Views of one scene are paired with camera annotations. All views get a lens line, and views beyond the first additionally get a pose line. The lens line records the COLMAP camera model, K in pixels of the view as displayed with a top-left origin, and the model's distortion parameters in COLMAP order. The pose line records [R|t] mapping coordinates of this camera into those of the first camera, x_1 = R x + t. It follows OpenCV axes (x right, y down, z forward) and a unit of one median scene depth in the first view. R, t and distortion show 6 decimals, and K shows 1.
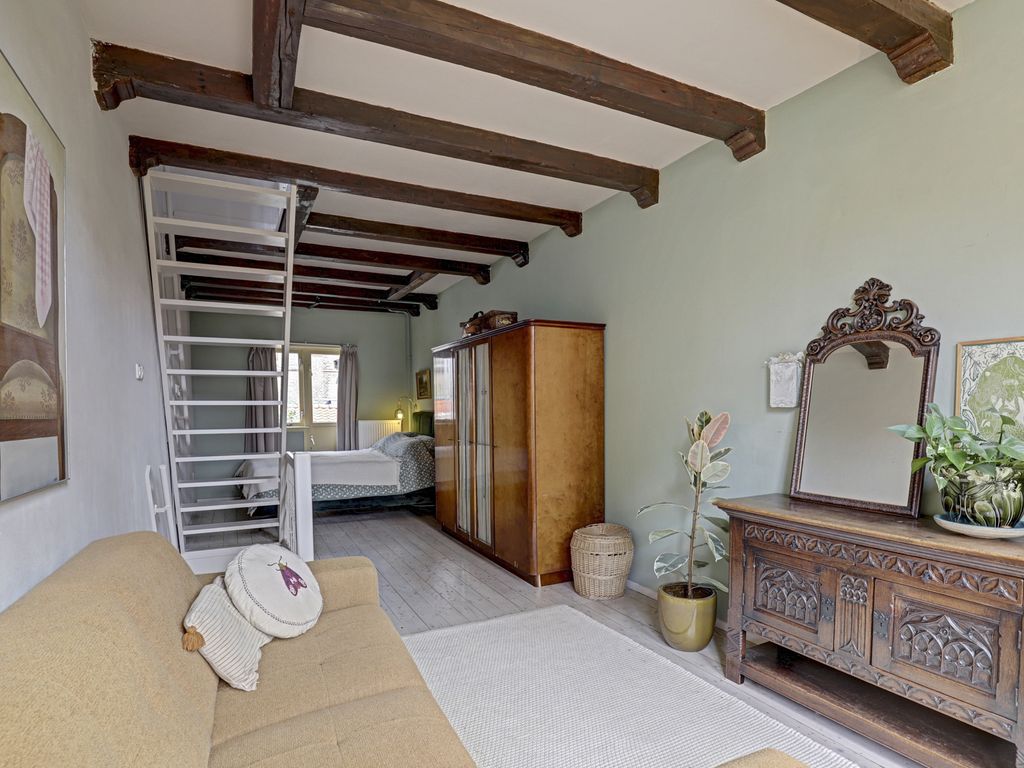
lens RADIAL K [[538.4, 0, 524.8], [0, 538.4, 426.4], [0, 0, 1]] dist [-0.027819, -0.000702]
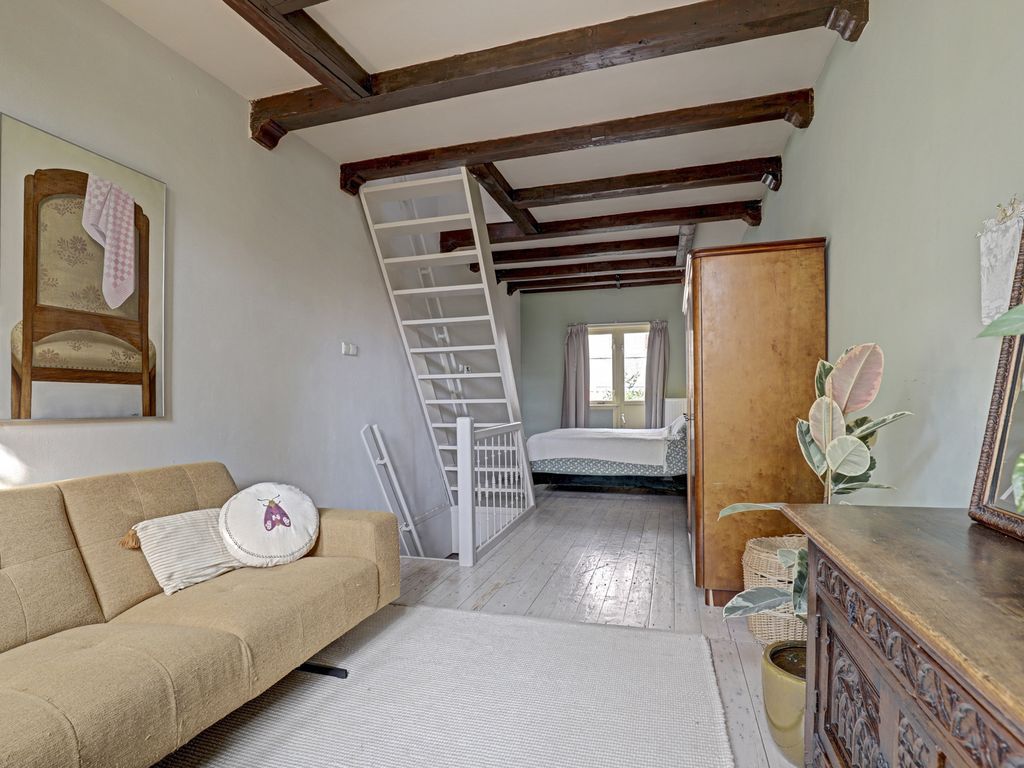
lens RADIAL K [[538.4, 0, 511.5], [0, 538.4, 403.9], [0, 0, 1]] dist [-0.027819, -0.000702]
pose [[0.720897, -0.000030, -0.693043, 0.328096], [-0.012051, 0.999848, -0.012579, 0.030002], [0.692938, 0.017420, 0.720787, 0.259388]]
